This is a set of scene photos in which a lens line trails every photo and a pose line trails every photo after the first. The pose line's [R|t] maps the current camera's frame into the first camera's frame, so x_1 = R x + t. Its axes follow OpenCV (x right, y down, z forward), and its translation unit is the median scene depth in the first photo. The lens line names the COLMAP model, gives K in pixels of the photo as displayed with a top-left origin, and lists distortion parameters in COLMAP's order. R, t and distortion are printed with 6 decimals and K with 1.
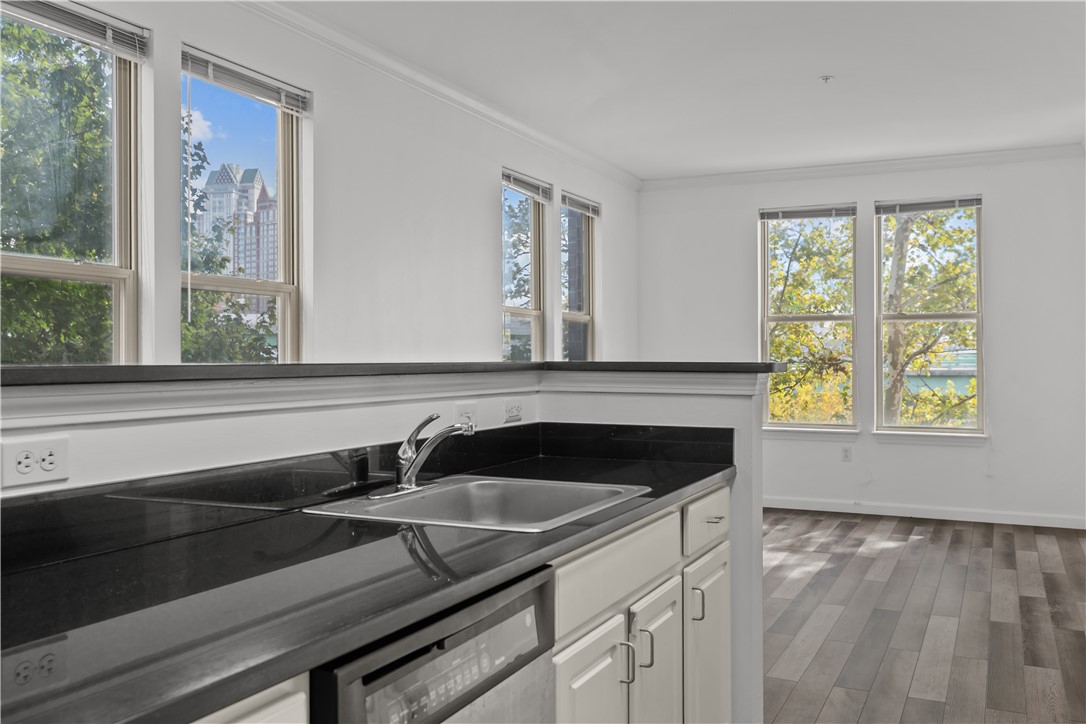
lens RADIAL K [[938.9, 0, 554.4], [0, 938.9, 350.6], [0, 0, 1]] dist [0.002679, 0.006183]
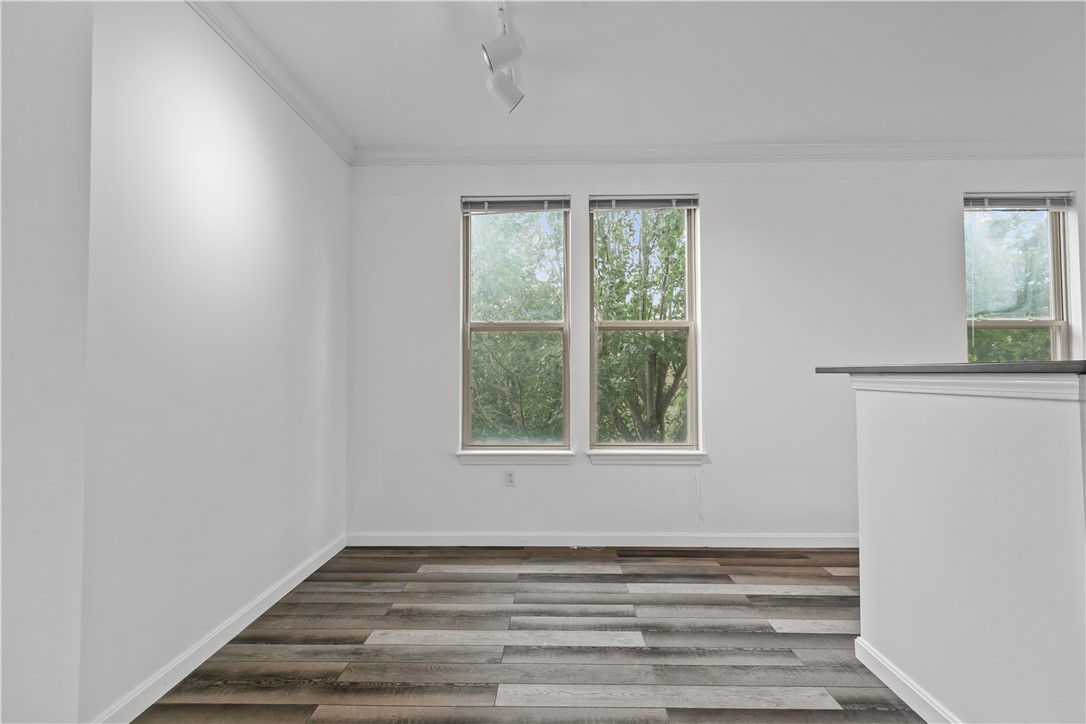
lens RADIAL K [[484.9, 0, 547.0], [0, 484.9, 362.0], [0, 0, 1]] dist [0.006925, -0.003465]
pose [[0.411449, -0.026115, -0.911058, 0.006735], [0.008050, 0.999655, -0.025019, 0.007824], [0.911397, 0.002961, 0.411517, -0.220042]]
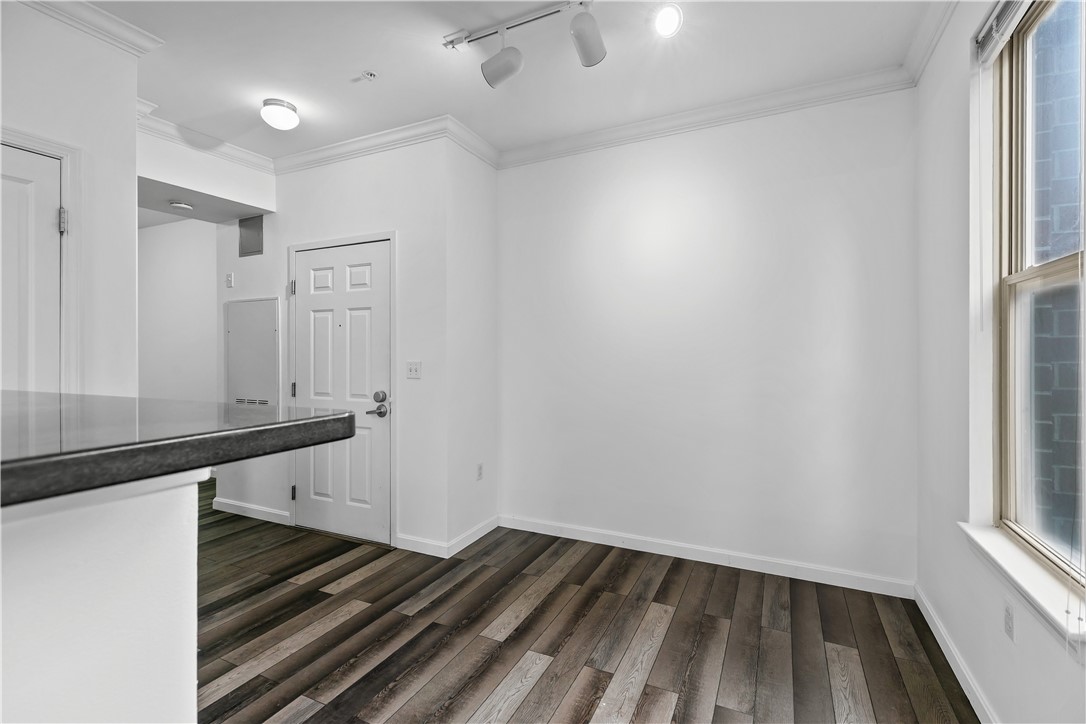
lens RADIAL K [[484.9, 0, 552.4], [0, 484.9, 352.8], [0, 0, 1]] dist [0.006925, -0.003465]
pose [[-0.999997, 0.002302, -0.000384, -0.320903], [0.002305, 0.999983, -0.005430, -0.009825], [0.000372, -0.005430, -0.999985, 0.266279]]
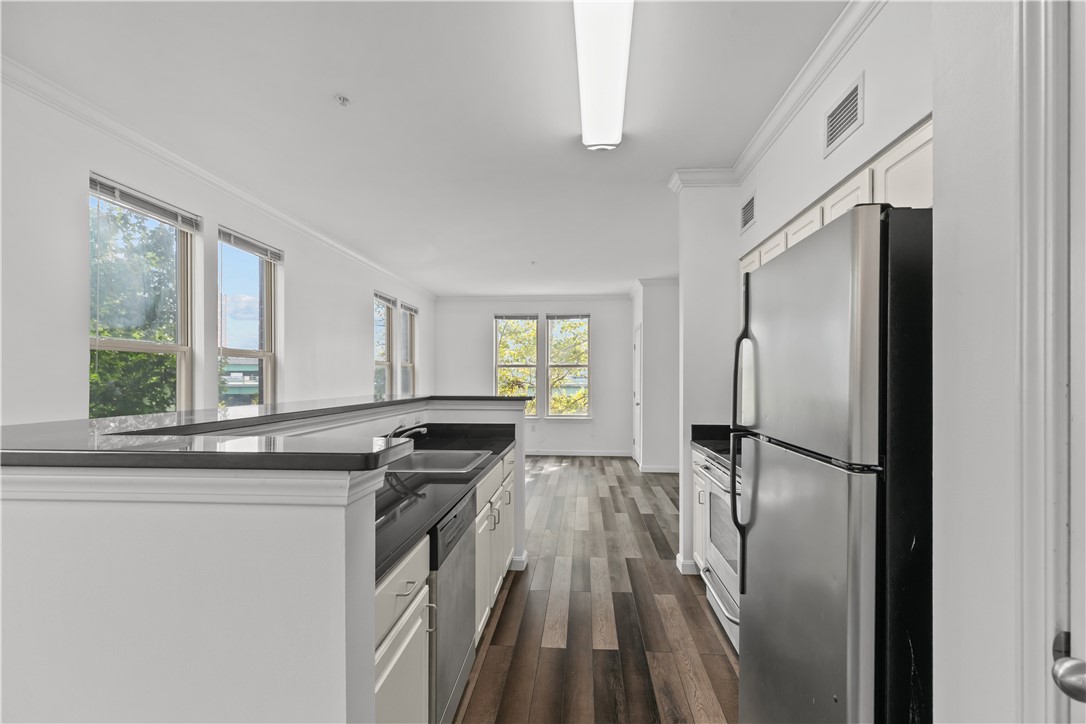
lens RADIAL K [[484.9, 0, 550.9], [0, 484.9, 378.0], [0, 0, 1]] dist [0.006925, -0.003465]
pose [[0.931026, 0.000170, 0.364952, -0.087720], [-0.003056, 0.999968, 0.007331, -0.021360], [-0.364939, -0.007941, 0.930997, -0.090294]]
